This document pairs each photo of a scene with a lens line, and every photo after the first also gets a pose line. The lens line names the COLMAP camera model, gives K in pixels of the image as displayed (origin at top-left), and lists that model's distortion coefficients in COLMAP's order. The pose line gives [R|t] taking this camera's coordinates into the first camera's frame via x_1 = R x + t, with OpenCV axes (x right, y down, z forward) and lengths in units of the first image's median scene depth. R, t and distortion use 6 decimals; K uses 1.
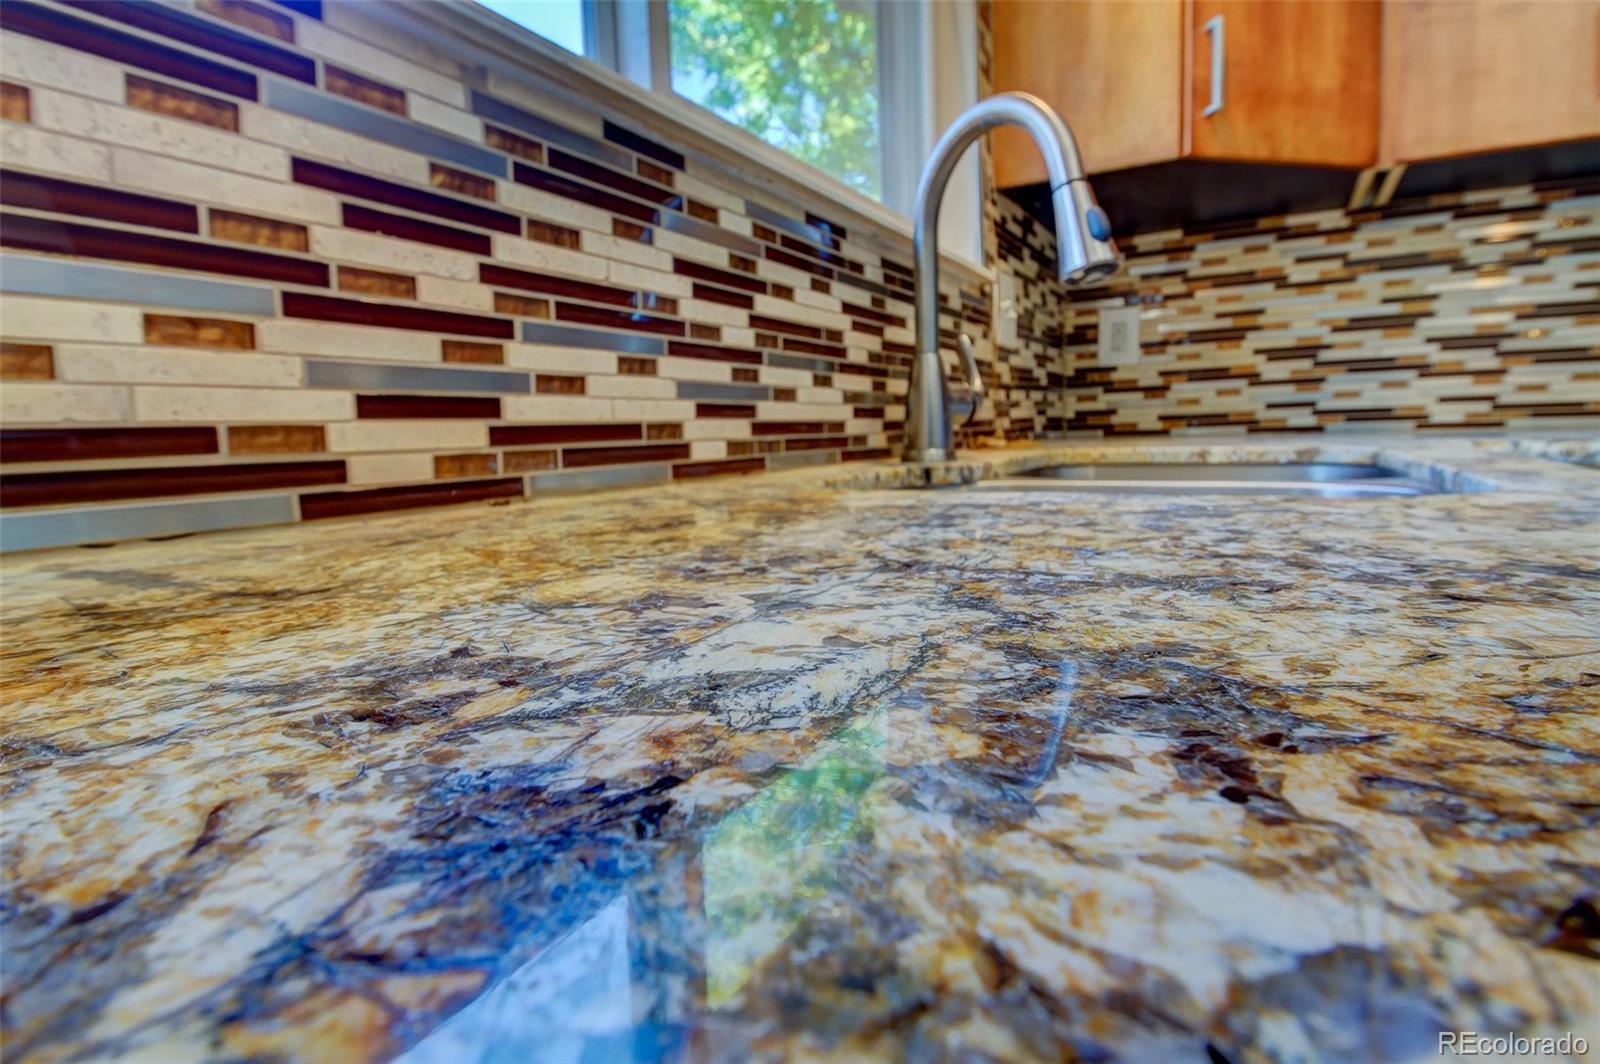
lens RADIAL K [[808.8, 0, 793.7], [0, 808.8, 531.1], [0, 0, 1]] dist [0.001575, -0.015946]
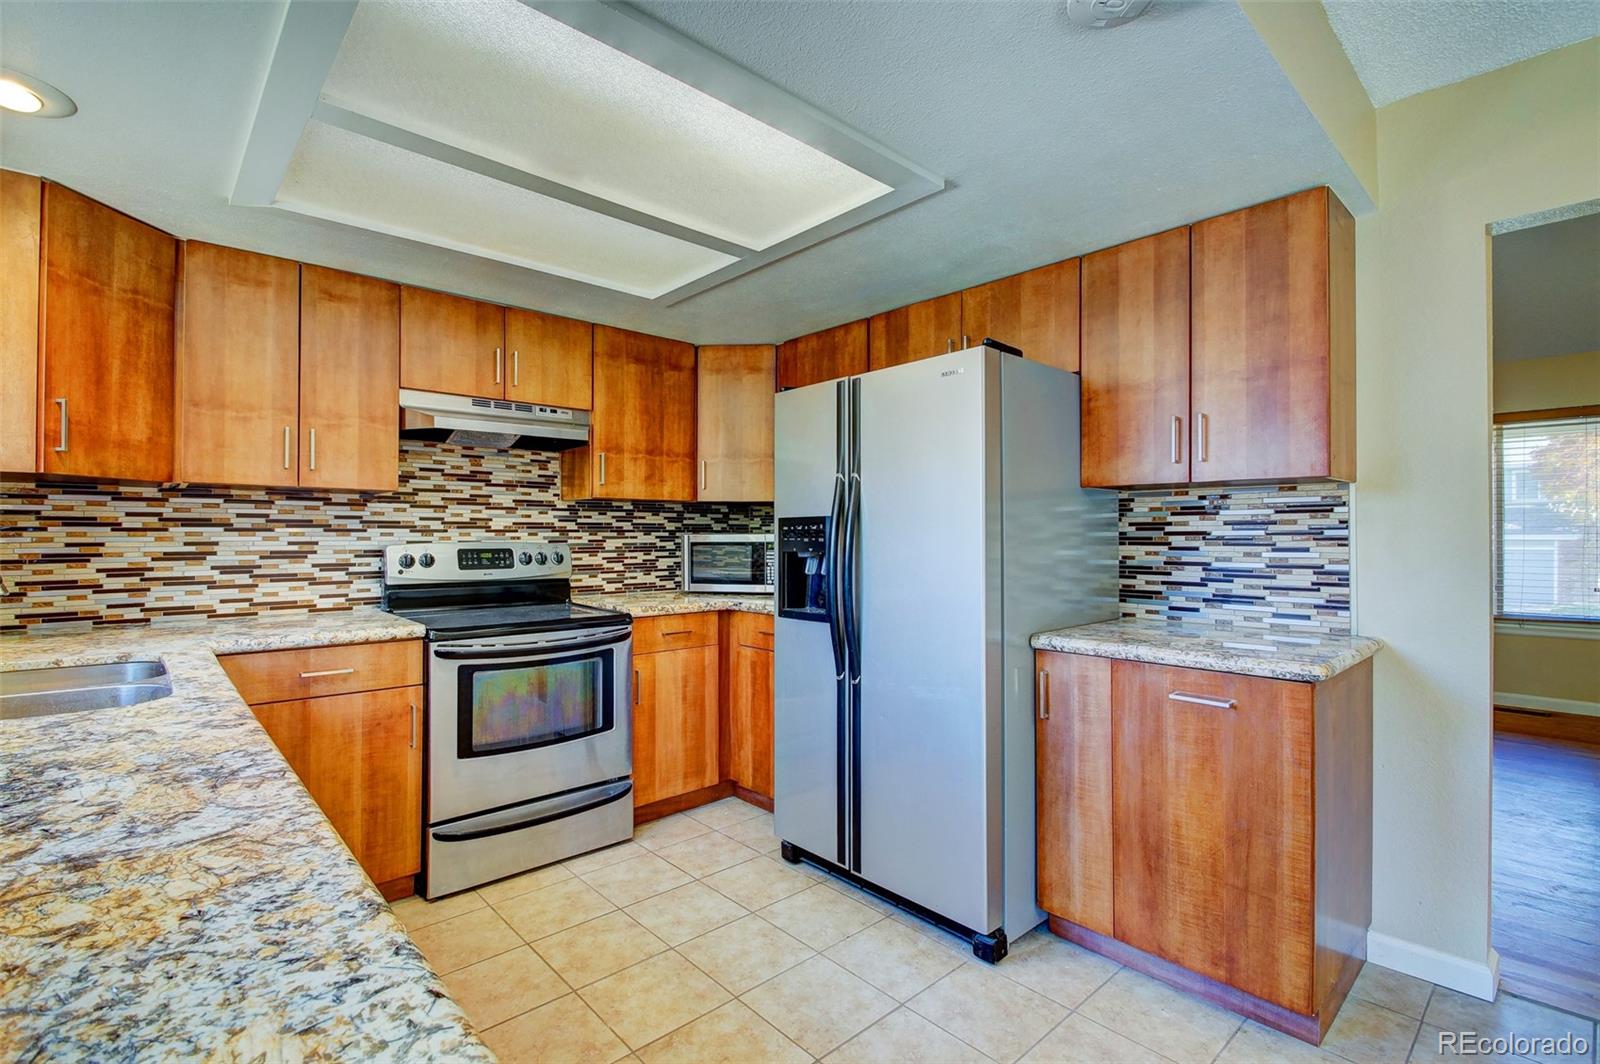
lens RADIAL K [[726.9, 0, 792.7], [0, 726.9, 527.2], [0, 0, 1]] dist [-0.000726, -0.010197]
pose [[0.300115, 0.042303, 0.952964, -0.349912], [0.105635, 0.991398, -0.077276, -0.068036], [-0.948036, 0.123858, 0.293065, -0.688504]]
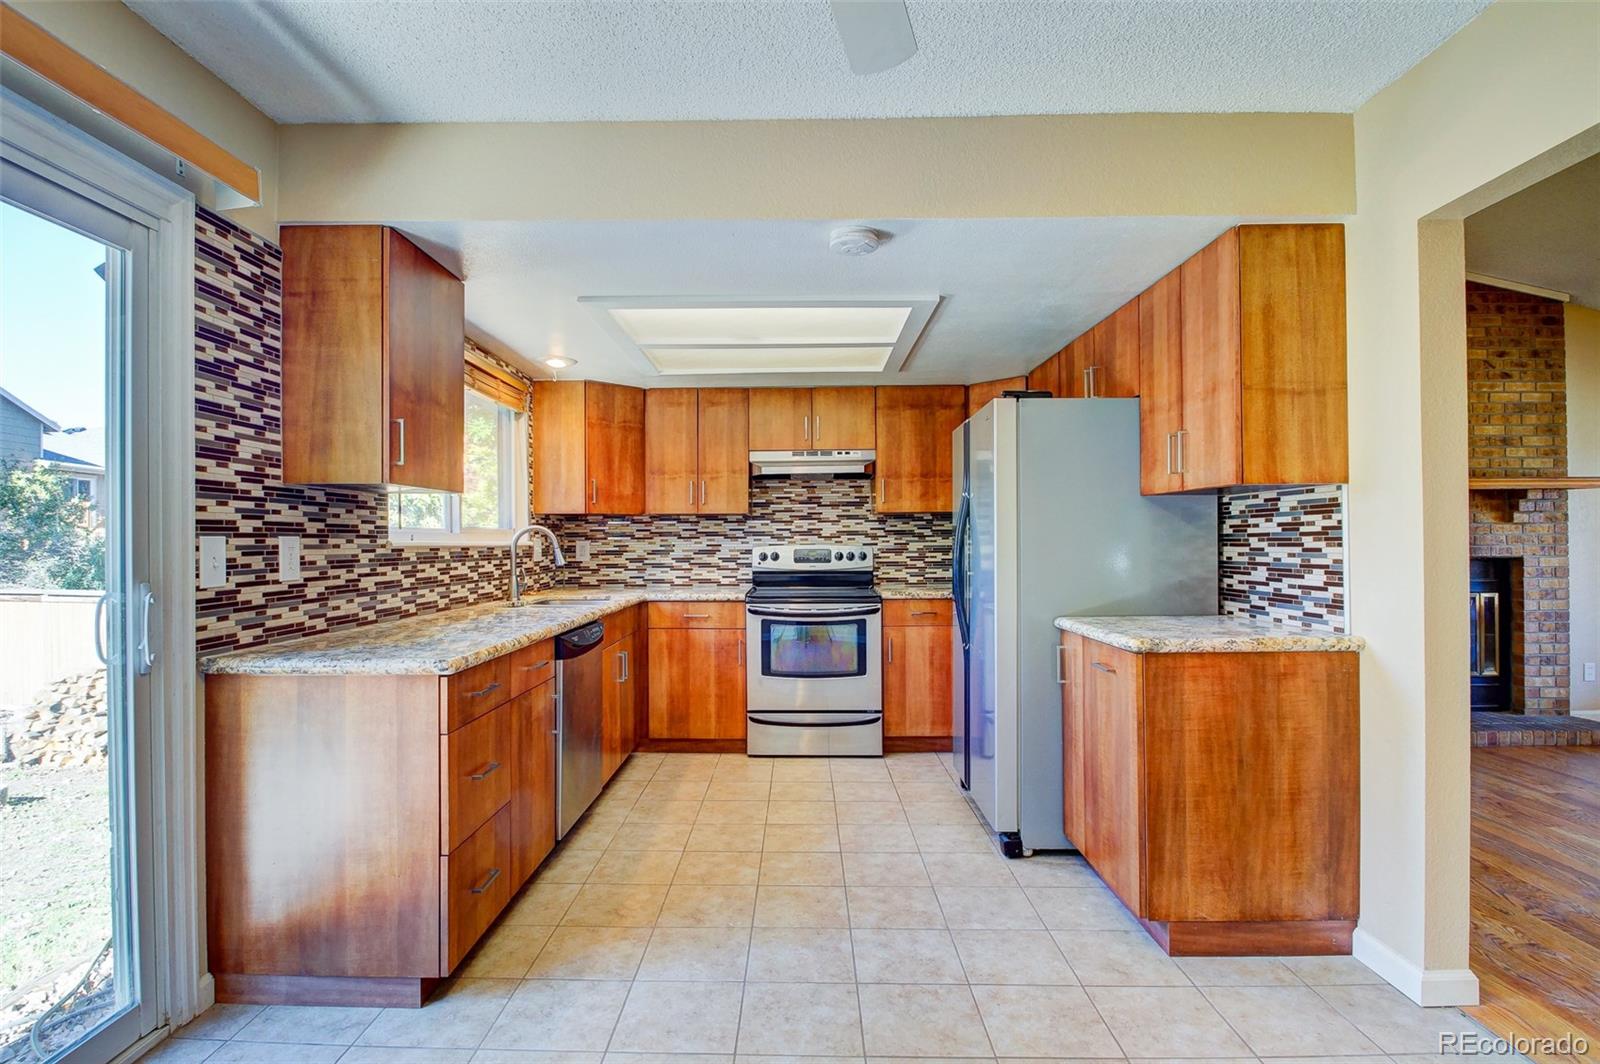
lens RADIAL K [[808.8, 0, 793.7], [0, 808.8, 531.1], [0, 0, 1]] dist [0.001575, -0.015946]
pose [[0.869007, 0.031891, 0.493770, -0.400404], [0.039059, 0.990385, -0.132707, 0.103344], [-0.493255, 0.134610, 0.859407, -2.058577]]
